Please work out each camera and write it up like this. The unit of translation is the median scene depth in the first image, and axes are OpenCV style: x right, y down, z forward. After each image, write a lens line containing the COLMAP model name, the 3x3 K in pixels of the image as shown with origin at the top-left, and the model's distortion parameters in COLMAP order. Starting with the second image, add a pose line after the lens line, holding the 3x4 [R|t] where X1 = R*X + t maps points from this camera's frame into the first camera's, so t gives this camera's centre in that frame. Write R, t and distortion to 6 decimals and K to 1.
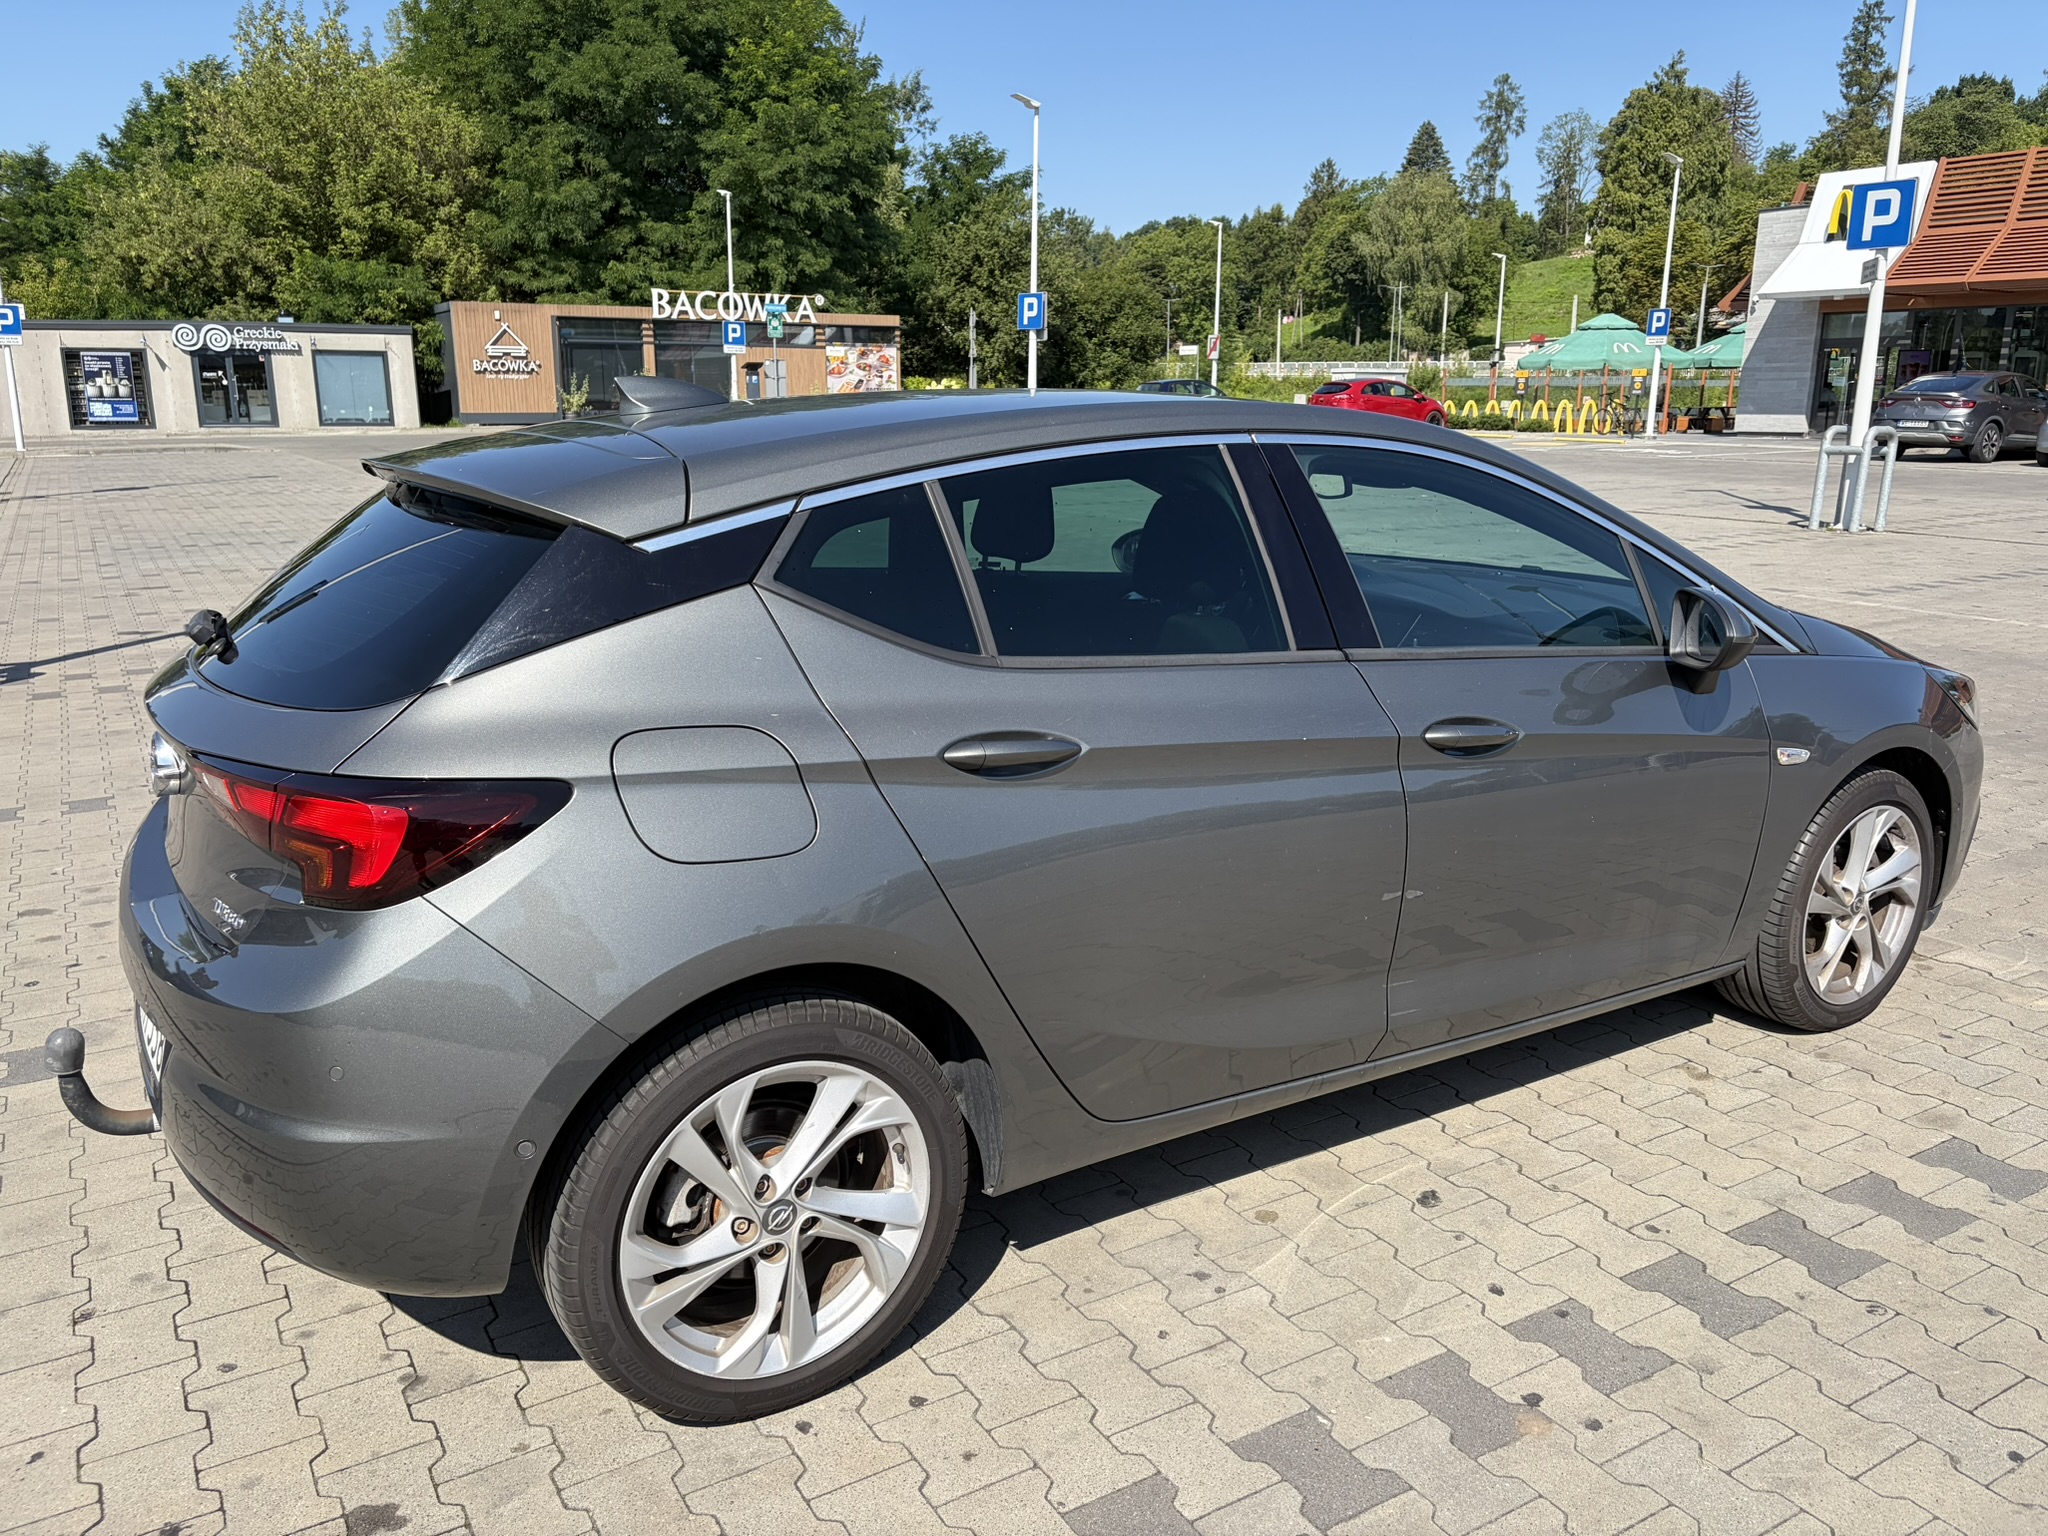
lens RADIAL K [[1603.5, 0, 1024.0], [0, 1603.5, 768.0], [0, 0, 1]] dist [0.011342, -0.006196]
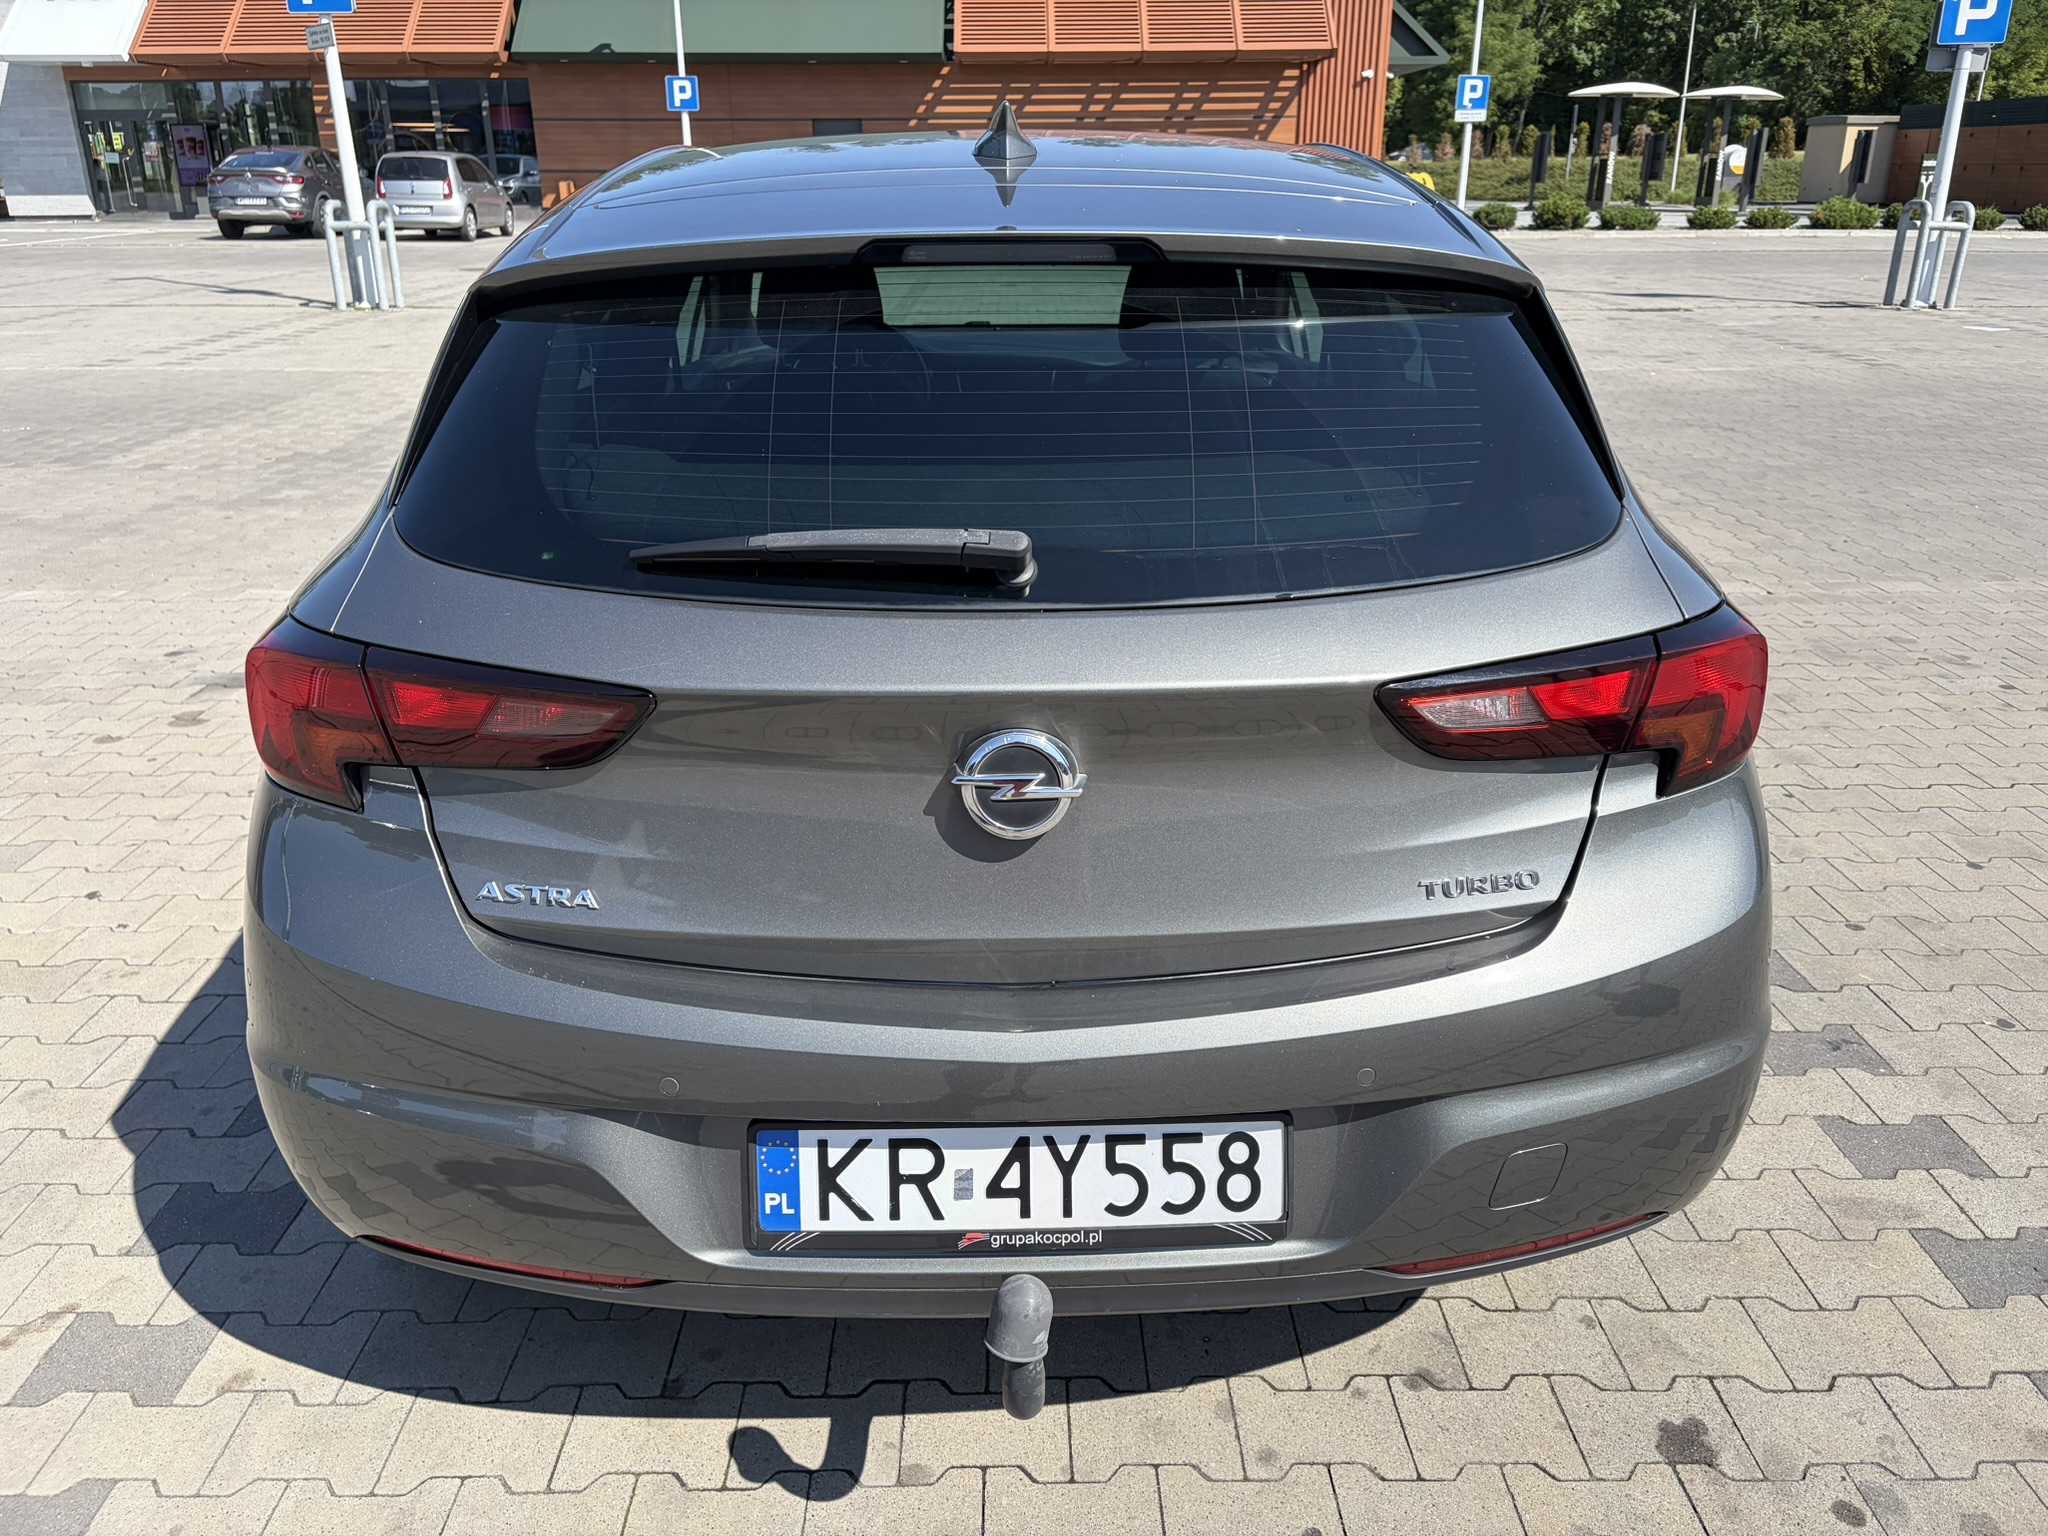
lens RADIAL K [[1560.8, 0, 1024.0], [0, 1560.8, 768.0], [0, 0, 1]] dist [0.092877, -0.087893]
pose [[0.518475, -0.313474, 0.795562, -0.093401], [0.209954, 0.948568, 0.236934, -0.013512], [-0.828917, 0.044188, 0.557624, 0.063608]]
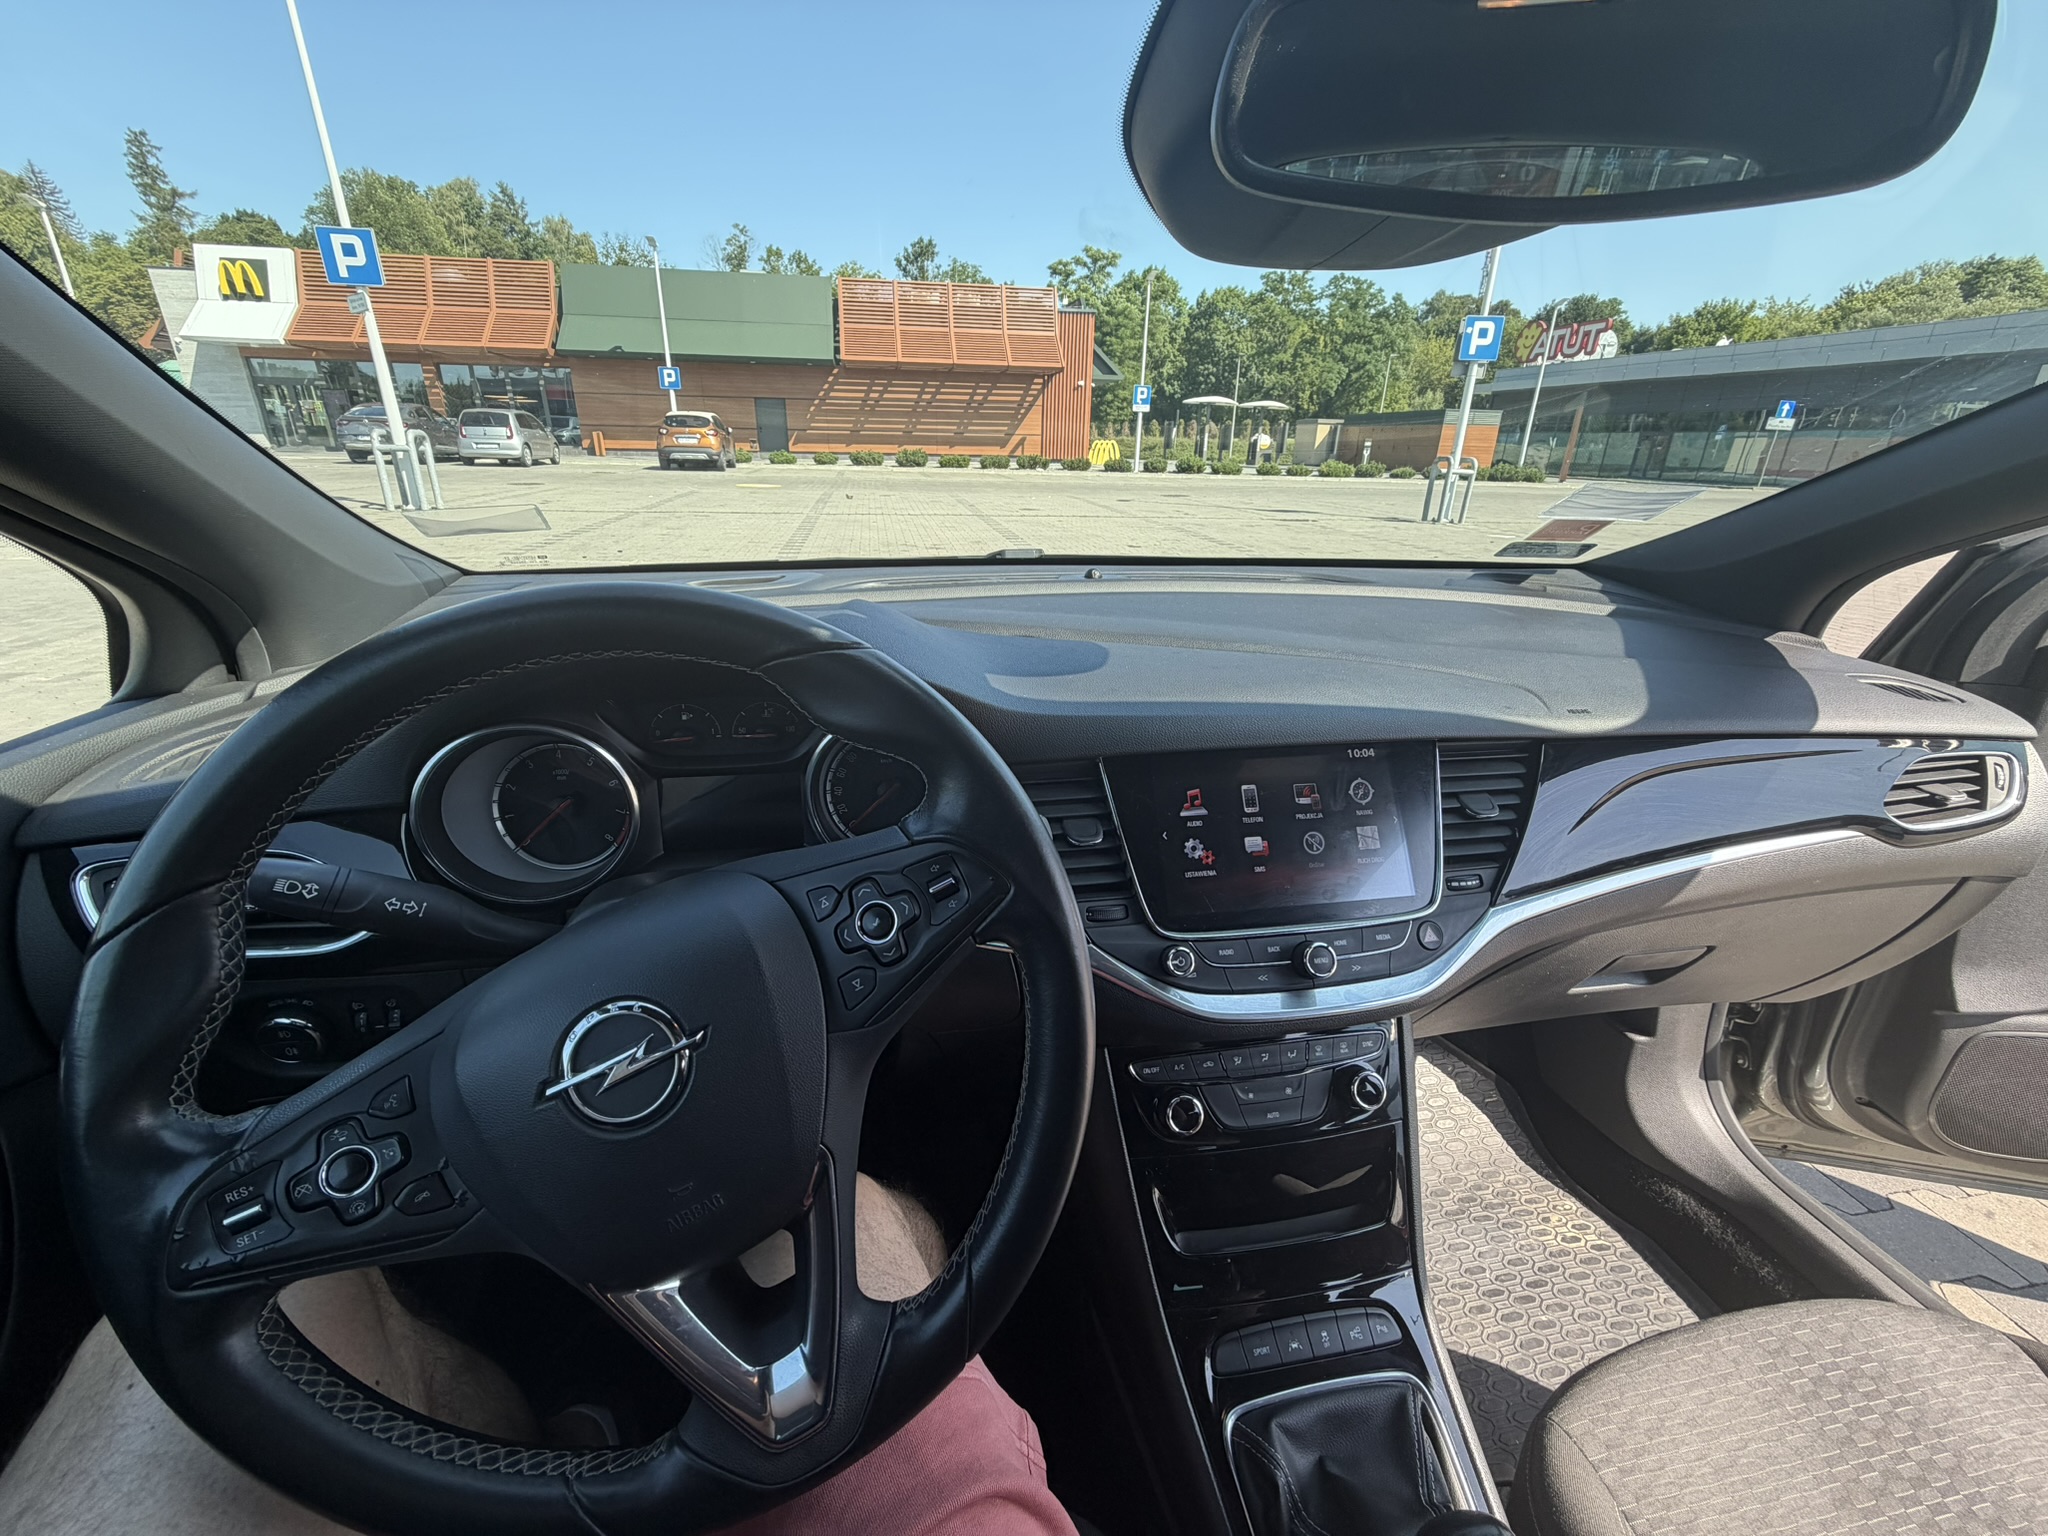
lens RADIAL K [[816.5, 0, 1009.8], [0, 816.5, 764.9], [0, 0, 1]] dist [0.015660, -0.000387]
pose [[0.384743, -0.340162, 0.858057, 0.013588], [0.203170, 0.938026, 0.280765, -0.021177], [-0.900386, 0.066309, 0.430010, 0.141855]]
